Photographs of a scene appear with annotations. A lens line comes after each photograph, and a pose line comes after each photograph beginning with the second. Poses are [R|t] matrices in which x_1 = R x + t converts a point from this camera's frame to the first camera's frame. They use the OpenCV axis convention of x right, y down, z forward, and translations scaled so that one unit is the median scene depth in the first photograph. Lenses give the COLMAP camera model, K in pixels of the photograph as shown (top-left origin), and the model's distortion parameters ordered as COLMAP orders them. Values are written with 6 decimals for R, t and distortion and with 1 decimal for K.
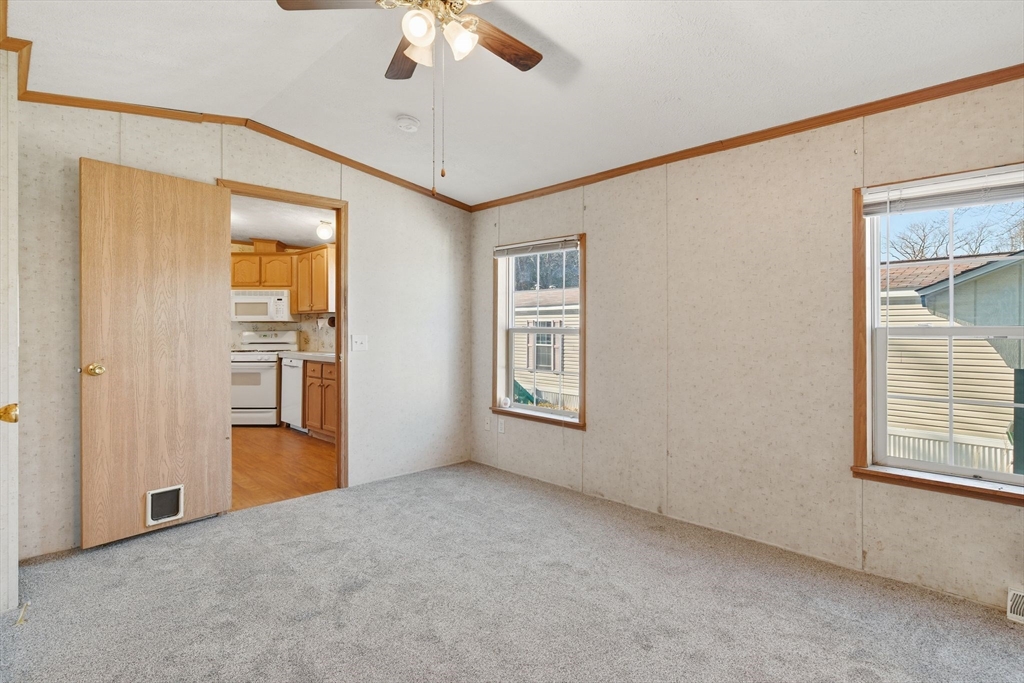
lens RADIAL K [[514.0, 0, 520.2], [0, 514.0, 332.3], [0, 0, 1]] dist [-0.013814, 0.002218]
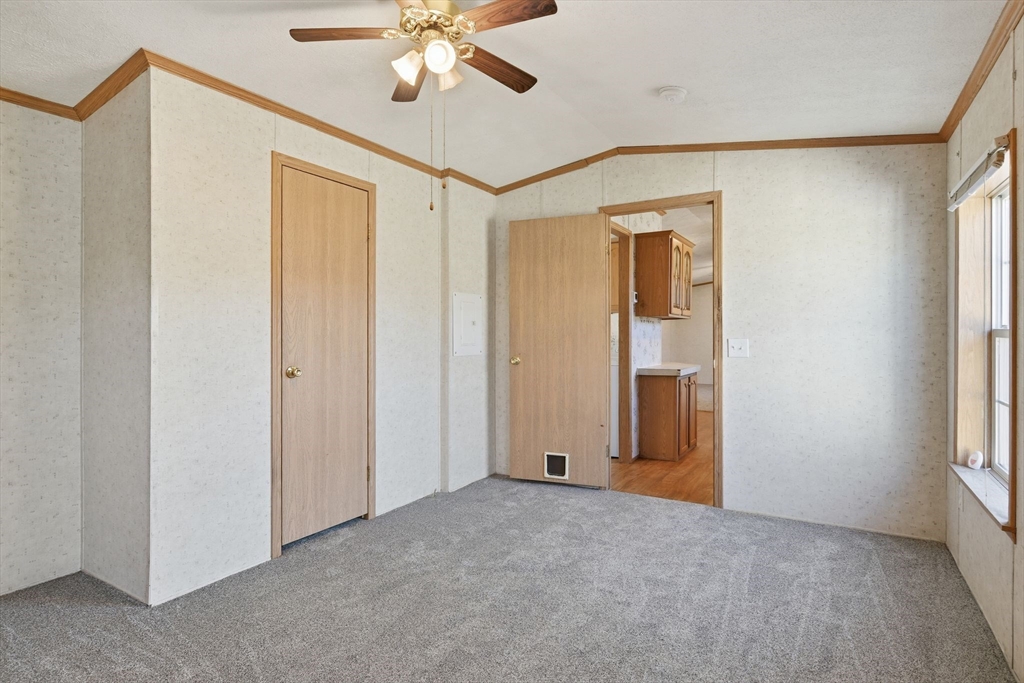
lens RADIAL K [[514.0, 0, 508.5], [0, 514.0, 335.6], [0, 0, 1]] dist [-0.013814, 0.002218]
pose [[0.272053, 0.000975, -0.962282, 0.506618], [-0.000957, 0.999999, 0.000742, -0.001049], [0.962282, 0.000719, 0.272053, 0.470325]]
